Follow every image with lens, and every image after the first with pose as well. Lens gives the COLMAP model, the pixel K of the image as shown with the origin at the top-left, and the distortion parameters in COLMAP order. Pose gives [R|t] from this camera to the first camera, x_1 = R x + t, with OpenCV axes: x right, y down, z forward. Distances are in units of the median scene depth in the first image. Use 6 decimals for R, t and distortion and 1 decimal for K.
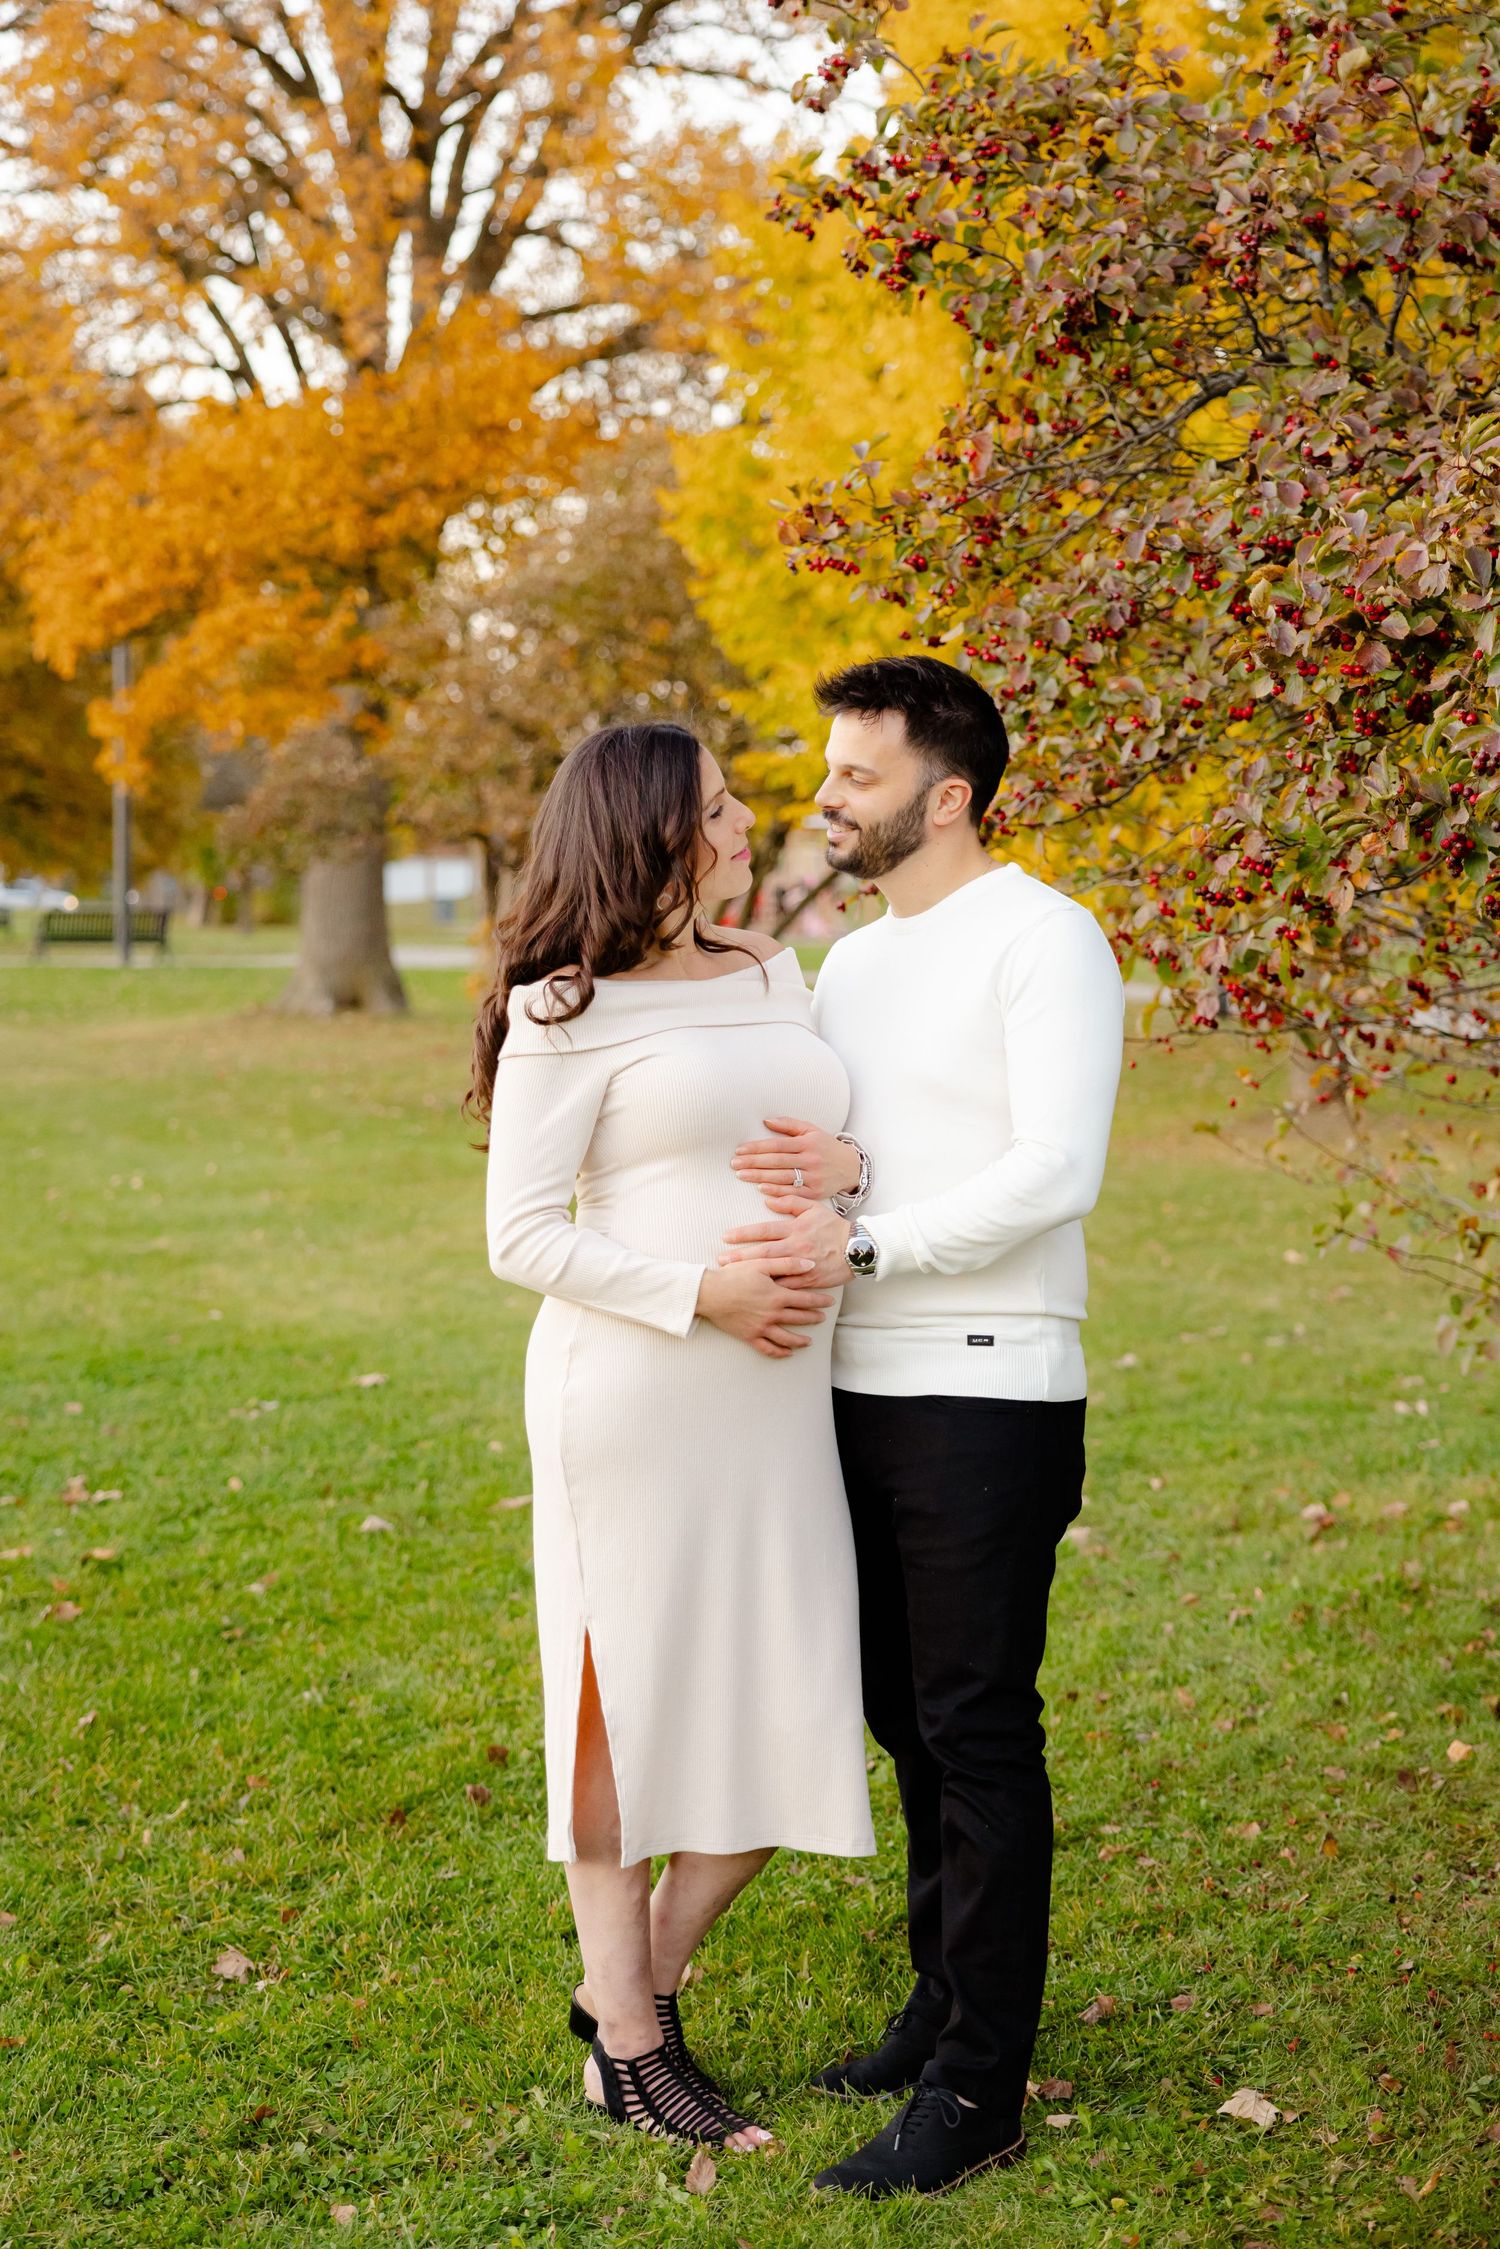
lens RADIAL K [[3365.7, 0, 737.2], [0, 3365.7, 1113.3], [0, 0, 1]] dist [0.045245, 0.000352]
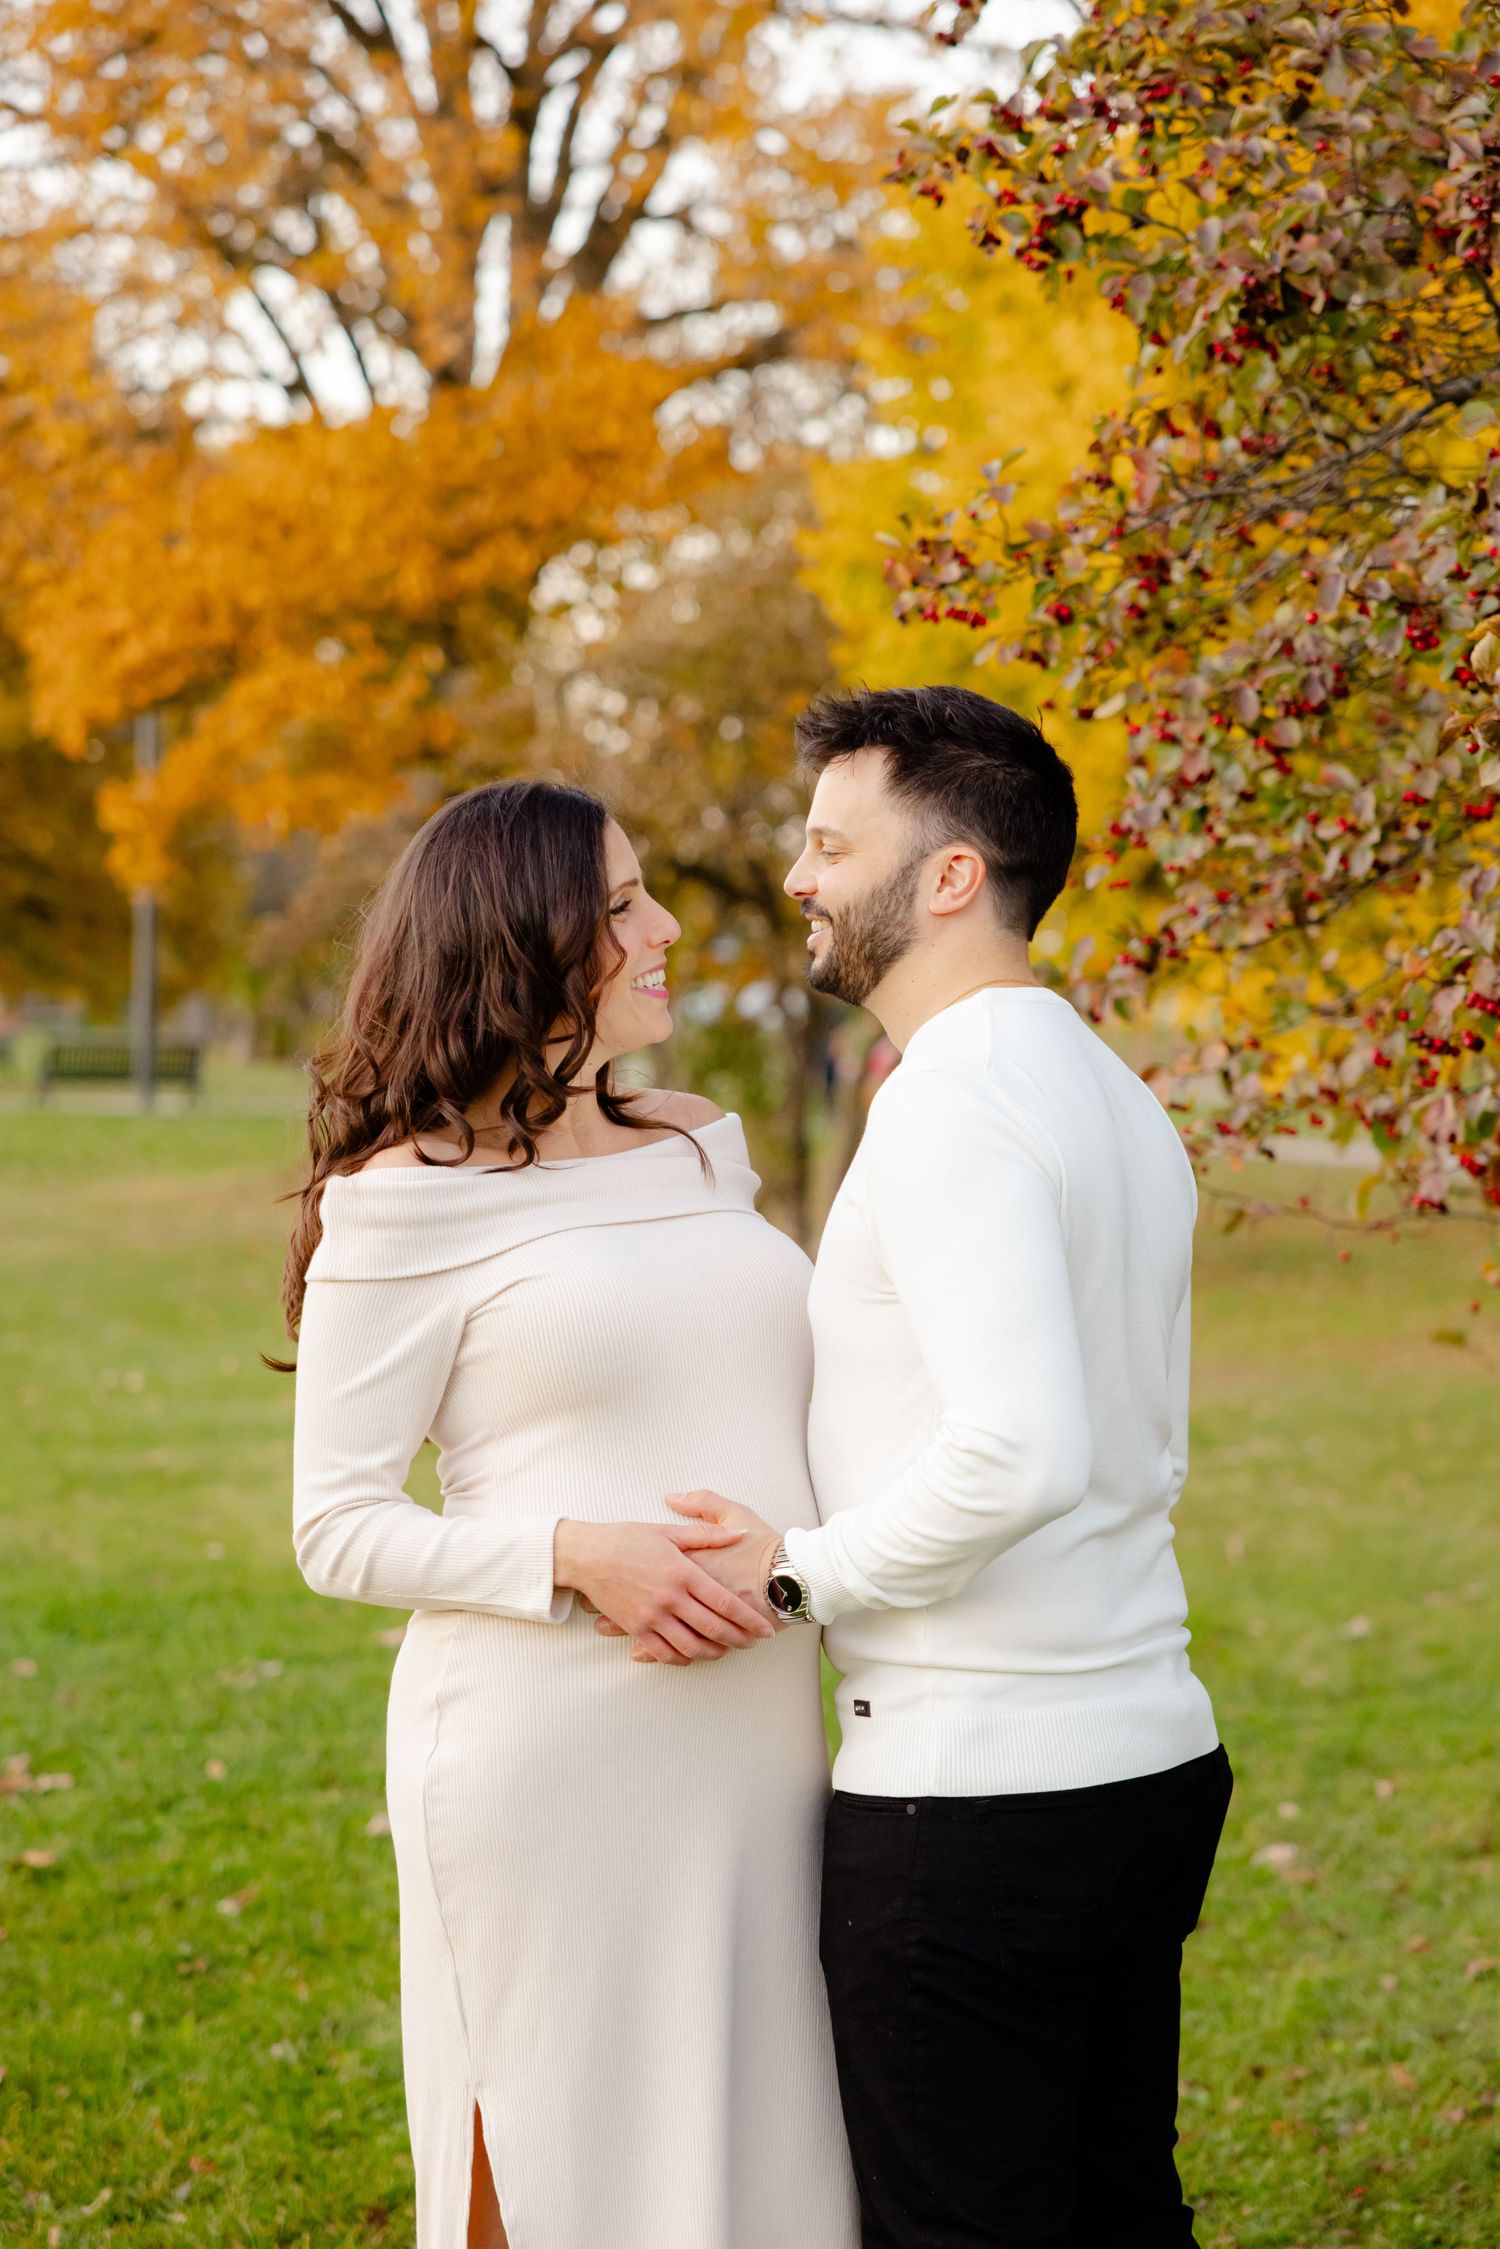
lens RADIAL K [[4167.4, 0, 767.7], [0, 4167.4, 1145.1], [0, 0, 1]] dist [0.056816, -0.030889]
pose [[0.999408, 0.011479, -0.032437, 0.015310], [-0.012679, 0.999234, -0.037028, -0.002670], [0.031987, 0.037417, 0.998788, 0.029183]]
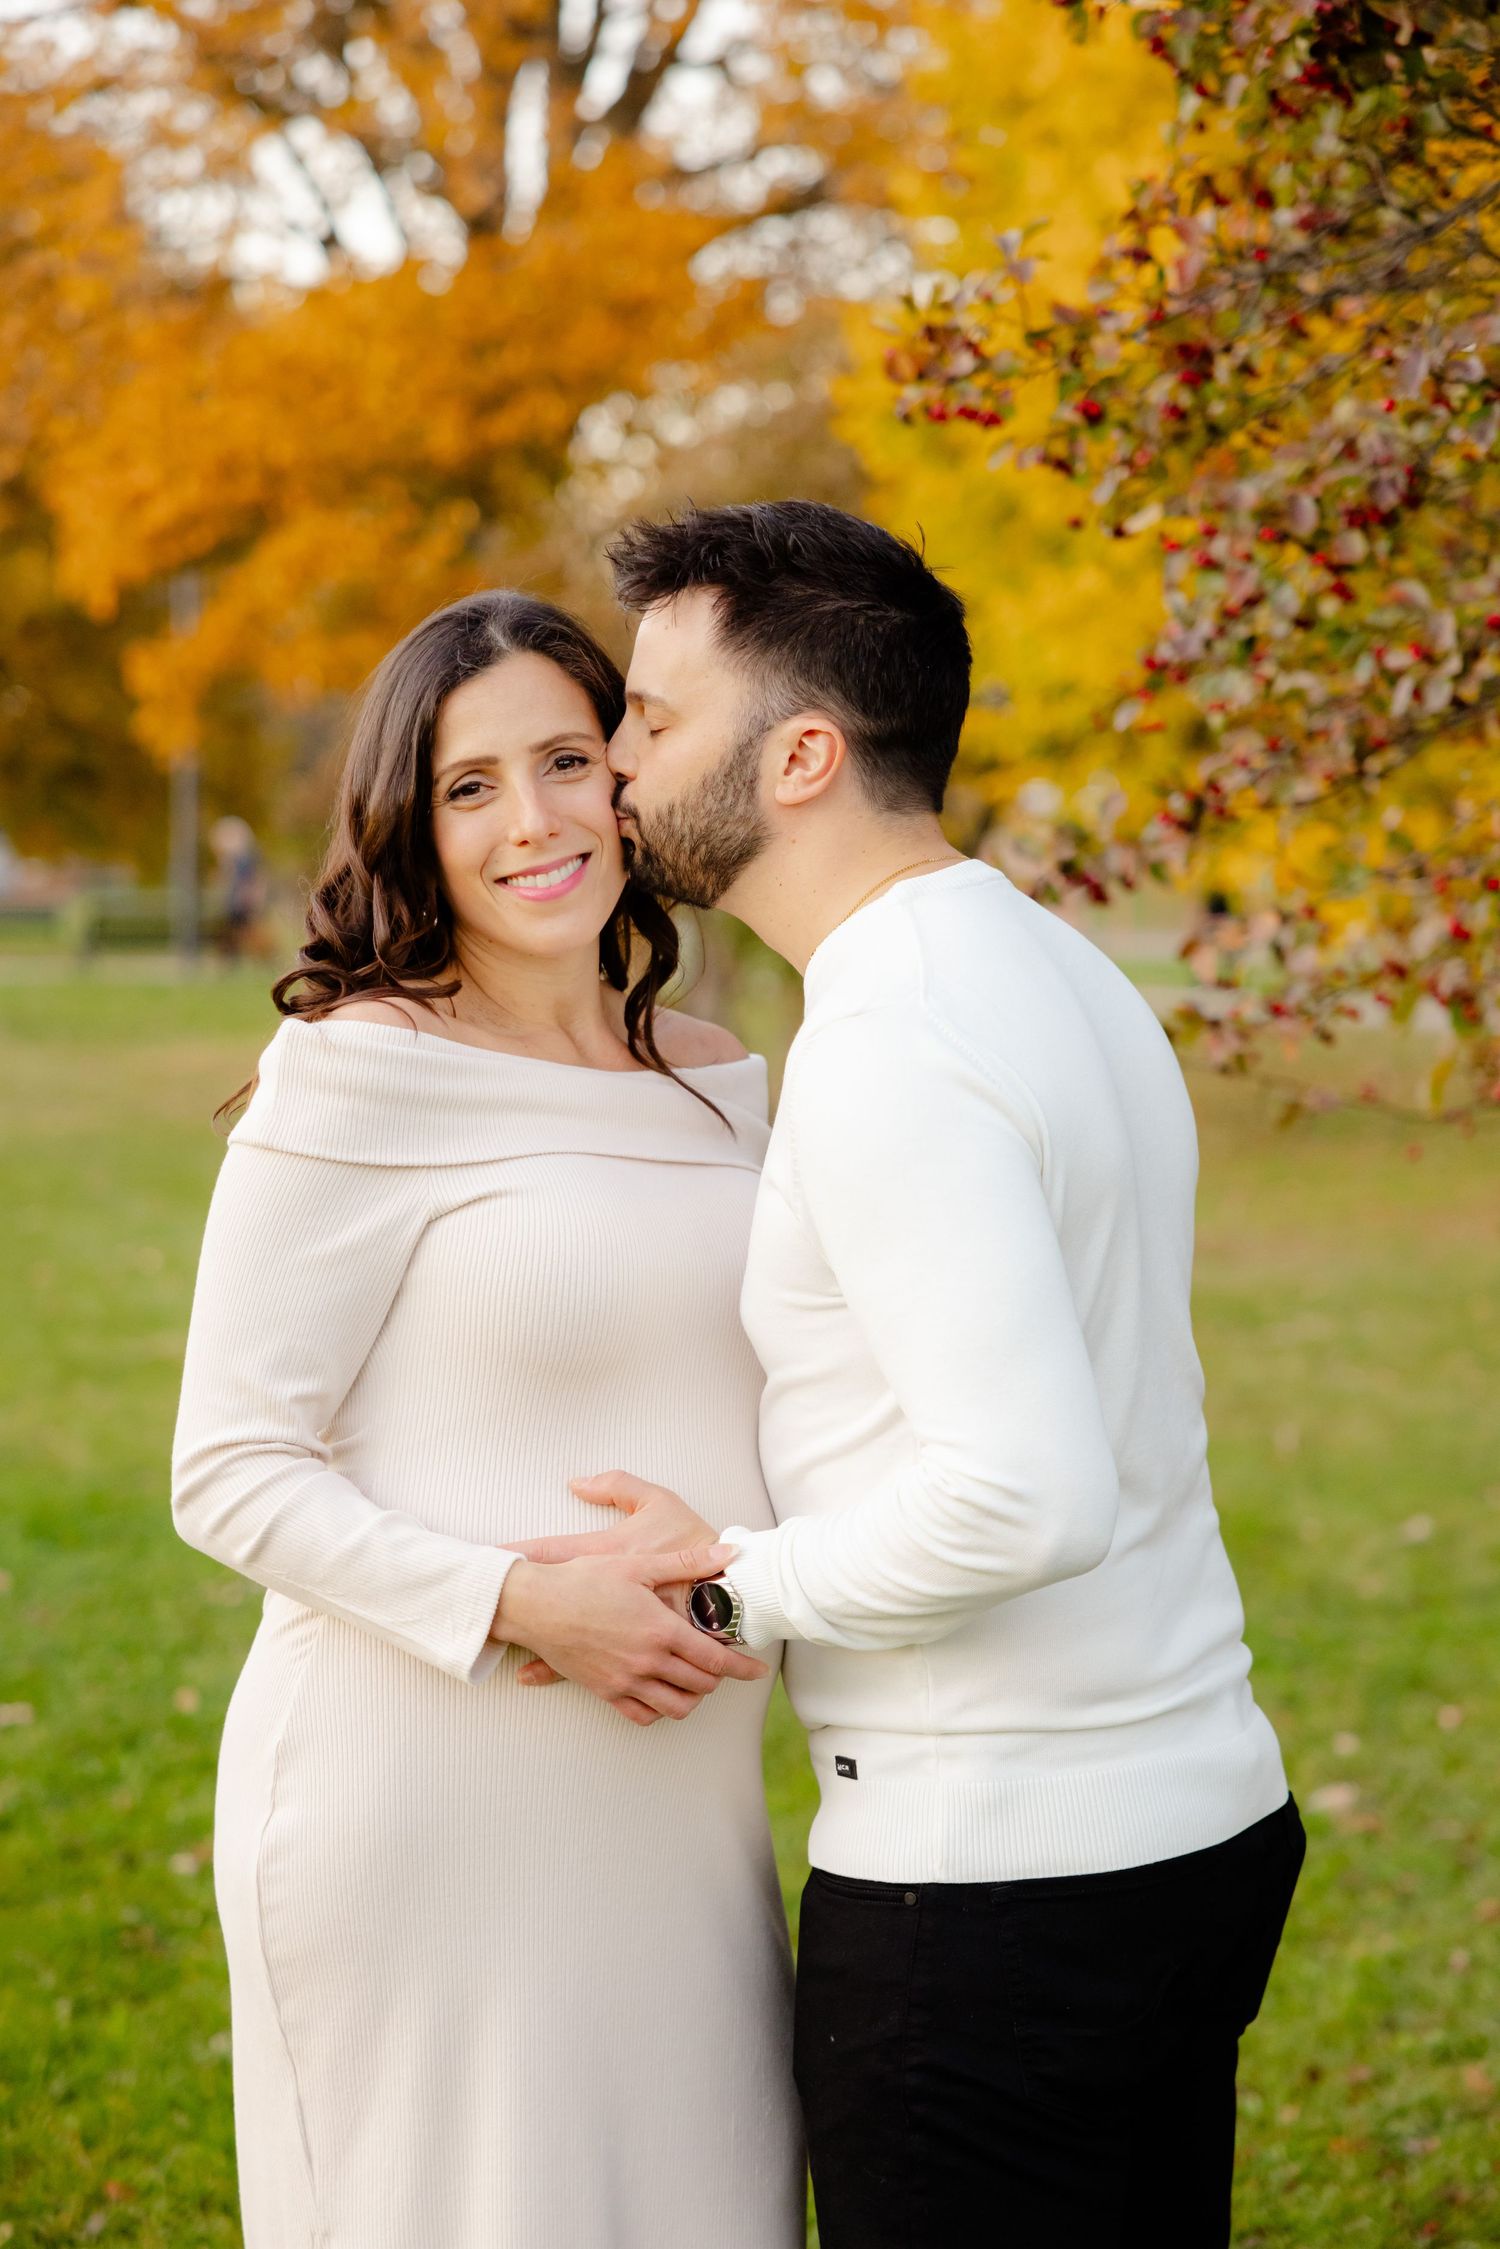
lens RADIAL K [[4167.4, 0, 767.7], [0, 4167.4, 1145.1], [0, 0, 1]] dist [0.056816, -0.030889]
pose [[0.999006, 0.008569, -0.043737, 0.023146], [-0.008755, 0.999953, -0.004069, -0.011411], [0.043700, 0.004448, 0.999035, 0.140493]]
